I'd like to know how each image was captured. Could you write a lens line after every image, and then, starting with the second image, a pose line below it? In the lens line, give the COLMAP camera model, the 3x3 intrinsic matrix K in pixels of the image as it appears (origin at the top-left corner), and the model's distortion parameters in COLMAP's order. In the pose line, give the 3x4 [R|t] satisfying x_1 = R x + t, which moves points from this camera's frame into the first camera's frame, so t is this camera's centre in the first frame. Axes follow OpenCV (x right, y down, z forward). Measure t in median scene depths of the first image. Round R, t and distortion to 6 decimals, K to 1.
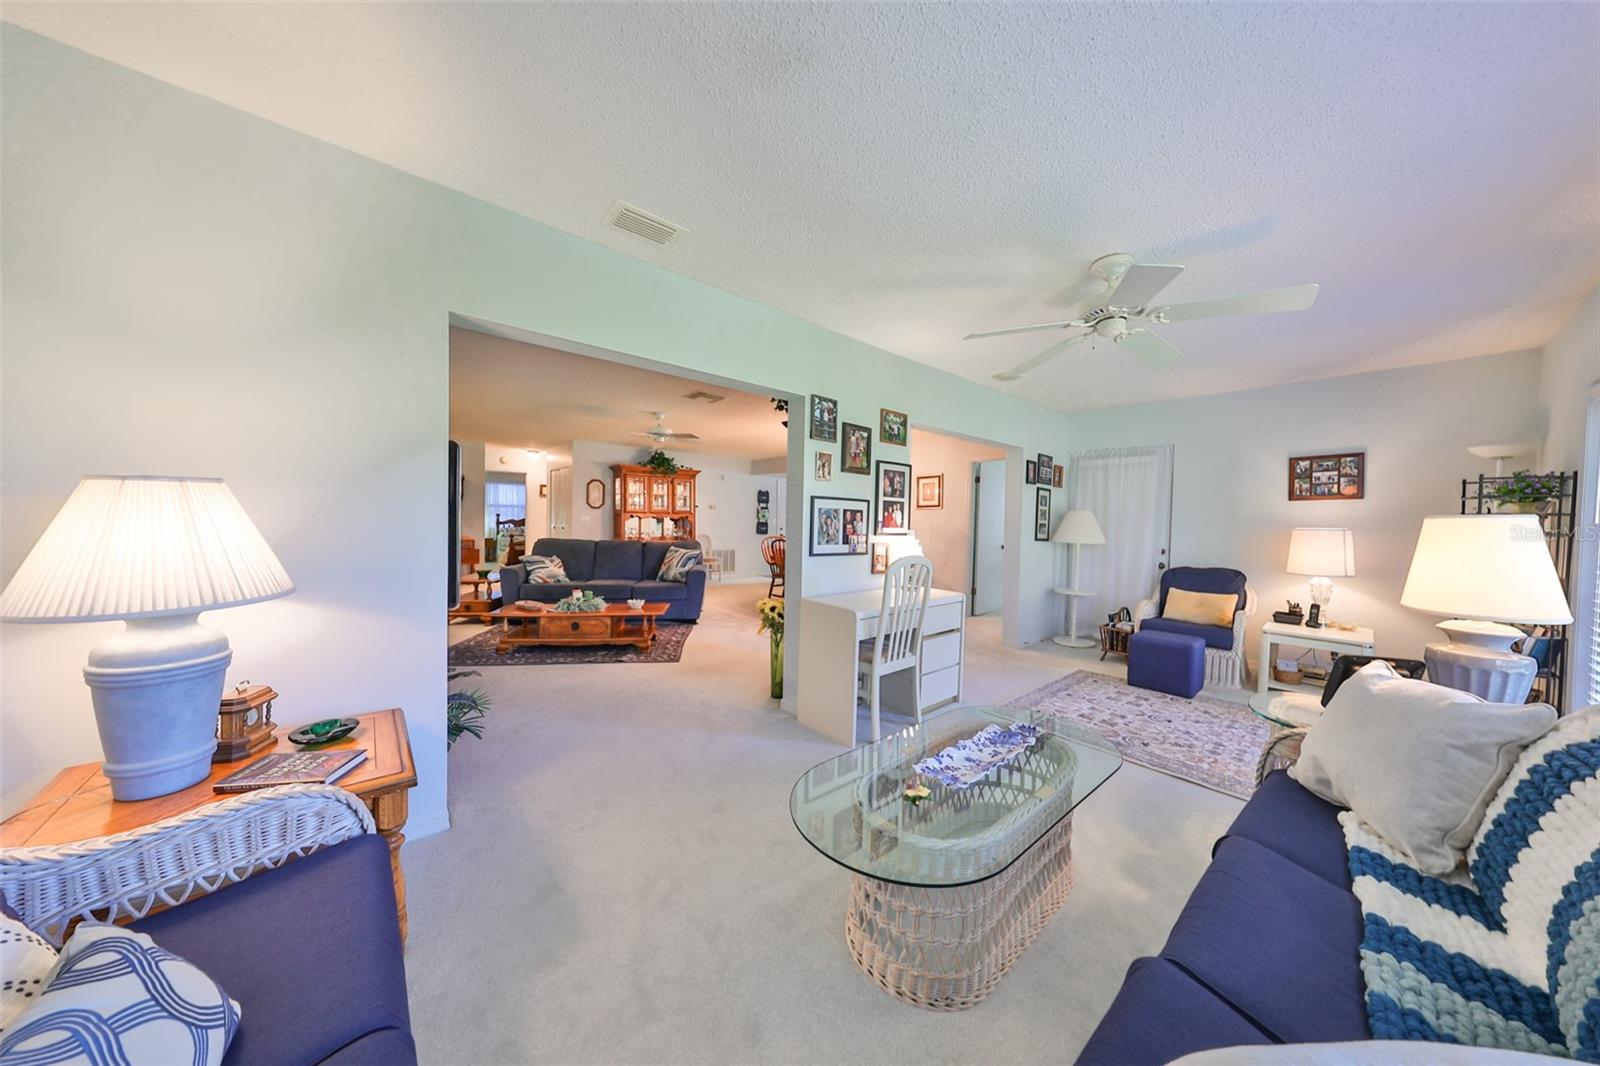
lens RADIAL K [[491.1, 0, 795.8], [0, 491.1, 533.7], [0, 0, 1]] dist [0.008474, -0.000020]
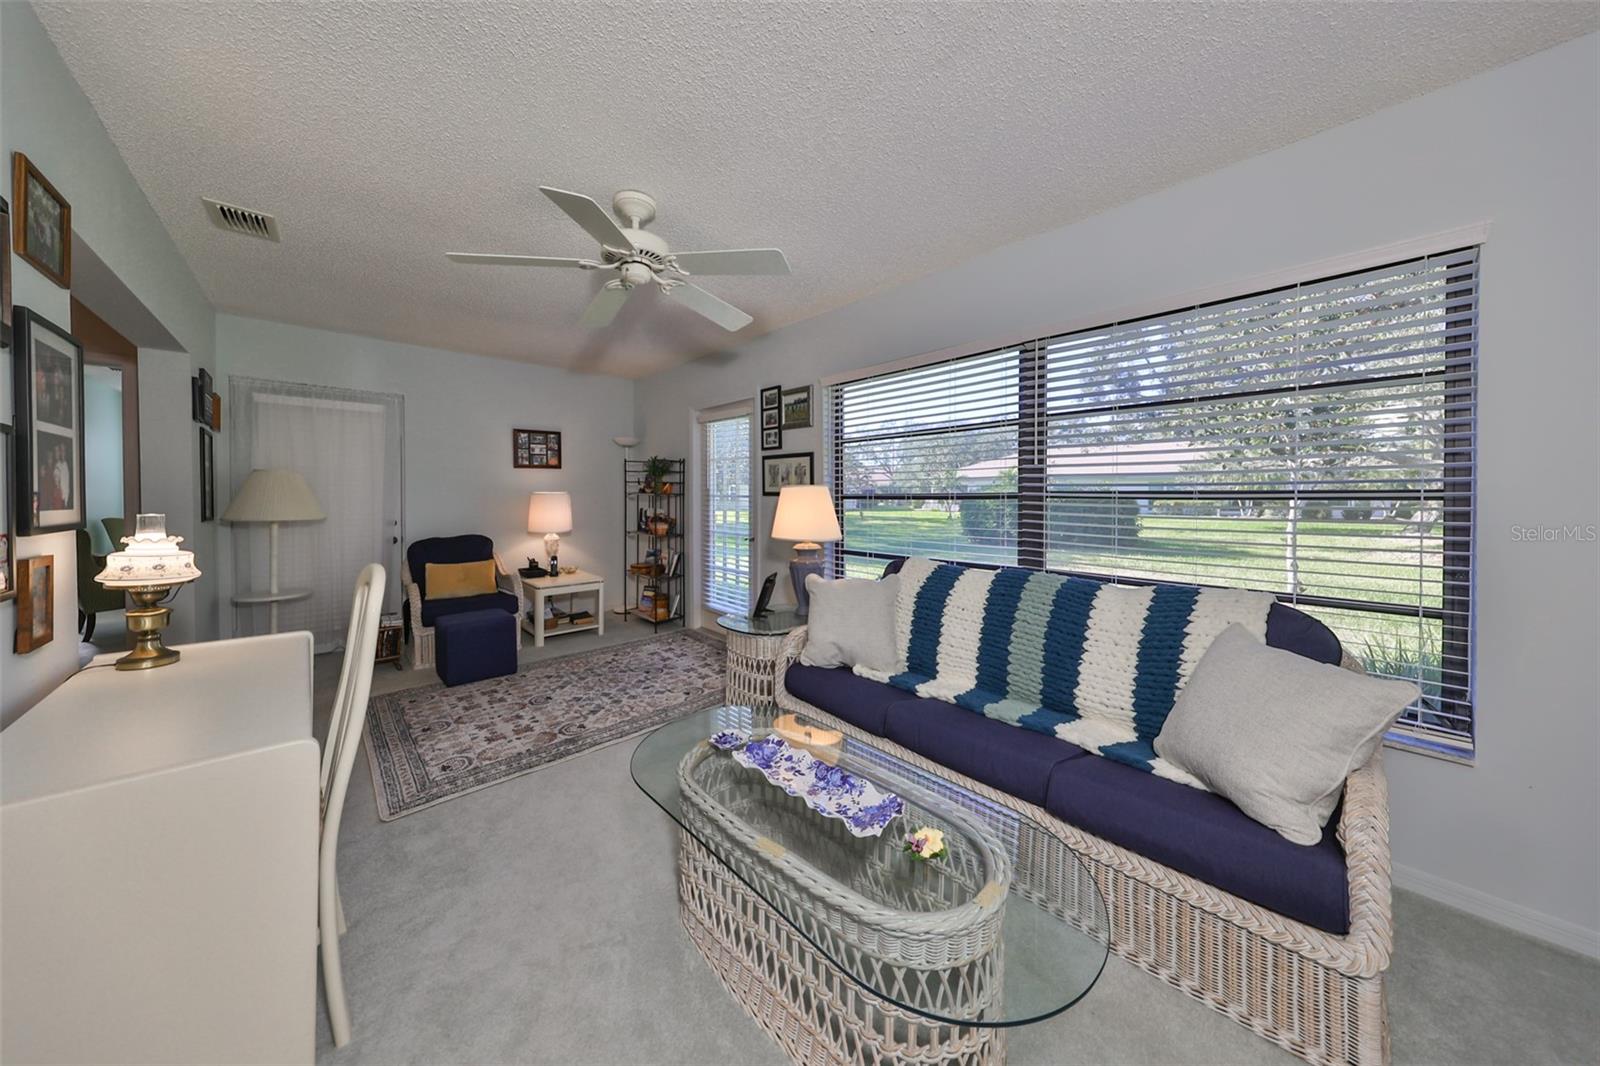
lens RADIAL K [[505.6, 0, 810.5], [0, 505.6, 509.6], [0, 0, 1]] dist [0.000065, -0.000042]
pose [[-0.070685, -0.044756, 0.996494, -0.215328], [0.022843, 0.998658, 0.046473, -0.014028], [-0.997237, 0.026047, -0.069568, 0.526813]]
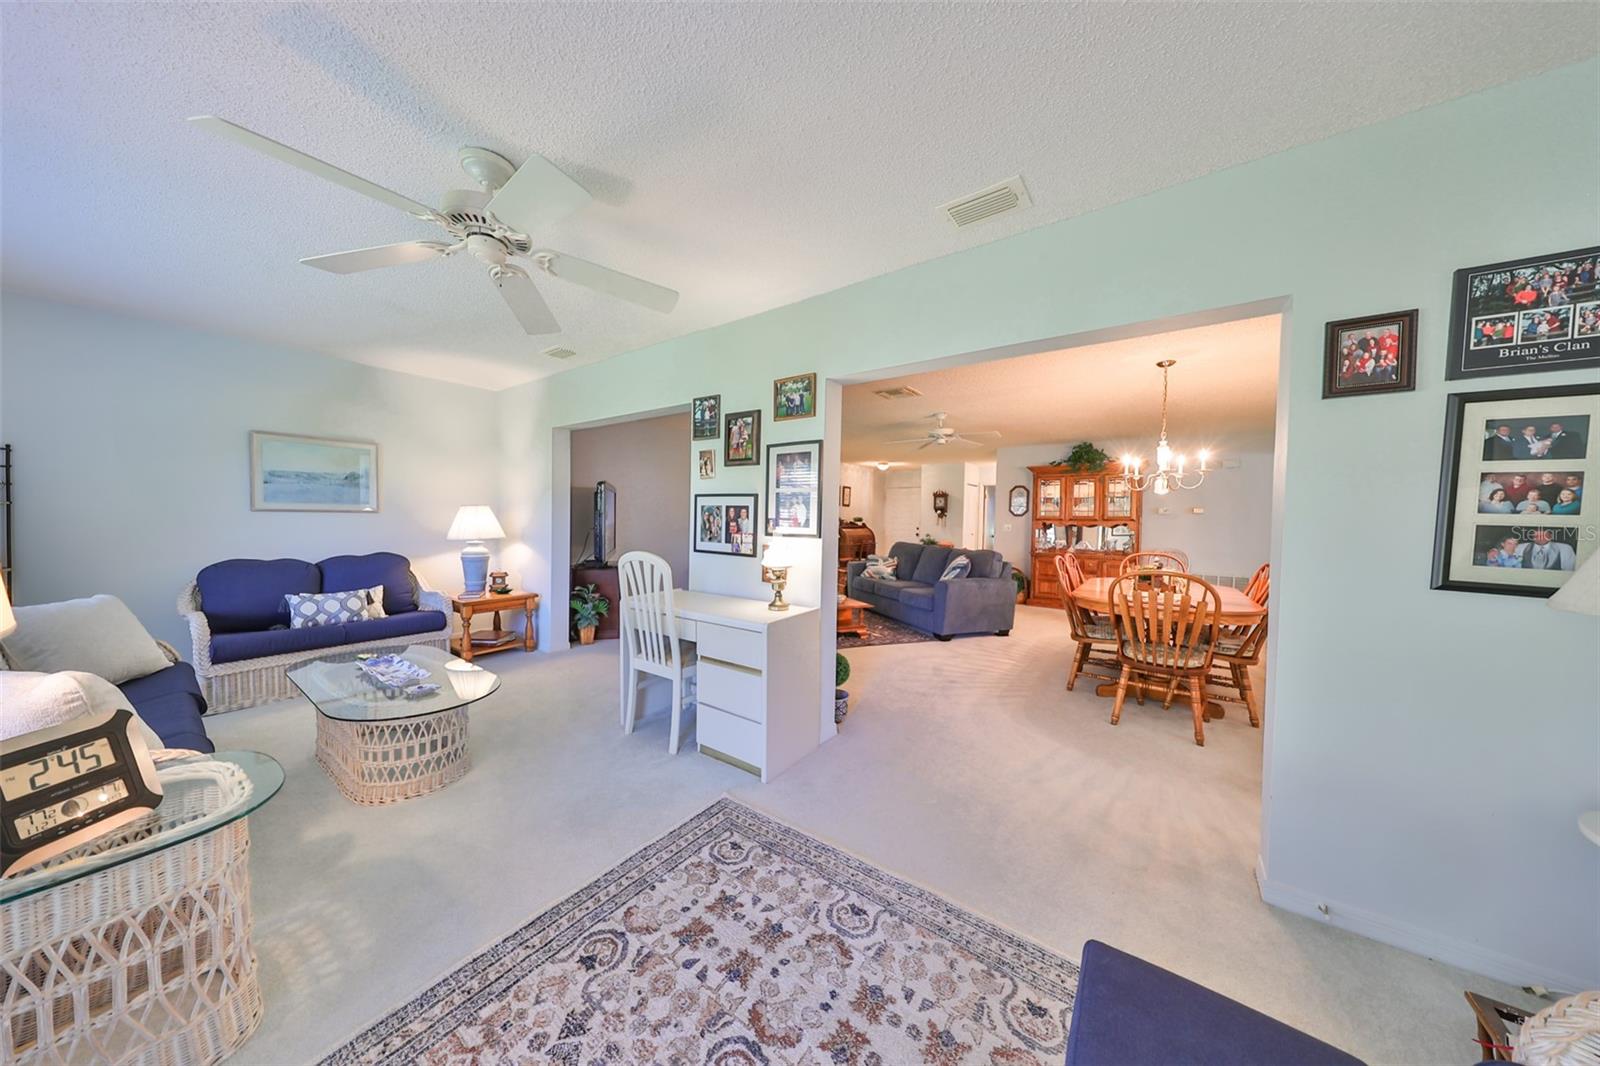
lens RADIAL K [[494.6, 0, 813.1], [0, 494.6, 530.7], [0, 0, 1]] dist [-0.000101, -0.000006]
pose [[0.253318, 0.007362, -0.967355, 1.039712], [-0.039276, 0.999225, -0.002680, -0.005831], [0.966586, 0.038672, 0.253410, 0.905691]]
